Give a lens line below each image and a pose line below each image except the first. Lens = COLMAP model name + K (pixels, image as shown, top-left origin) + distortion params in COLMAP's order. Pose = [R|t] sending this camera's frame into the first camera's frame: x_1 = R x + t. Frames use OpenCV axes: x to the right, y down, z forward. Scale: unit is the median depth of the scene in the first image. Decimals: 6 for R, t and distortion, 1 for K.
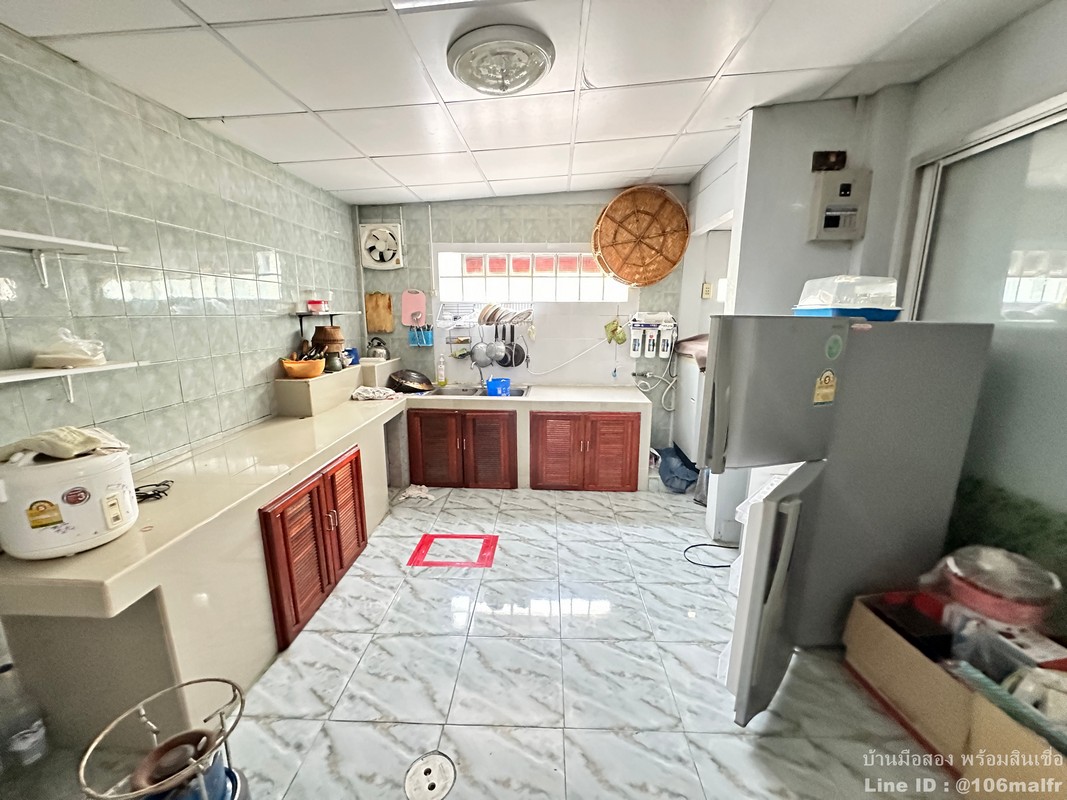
lens RADIAL K [[425.3, 0, 532.1], [0, 425.3, 400.1], [0, 0, 1]] dist [-0.002243, 0.000434]
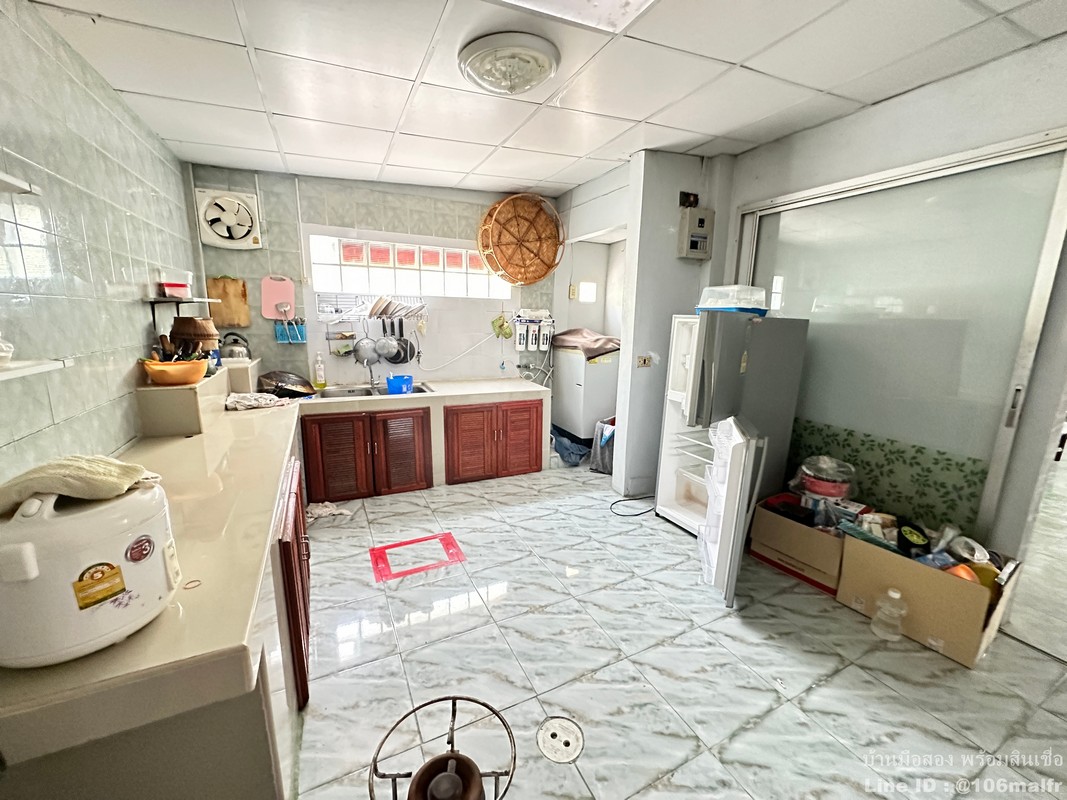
lens RADIAL K [[425.3, 0, 531.6], [0, 425.3, 400.2], [0, 0, 1]] dist [-0.002243, 0.000434]
pose [[0.879502, -0.077059, 0.469615, -0.348287], [0.076132, 0.996877, 0.020996, 0.007957], [-0.469766, 0.017286, 0.882622, 0.037256]]
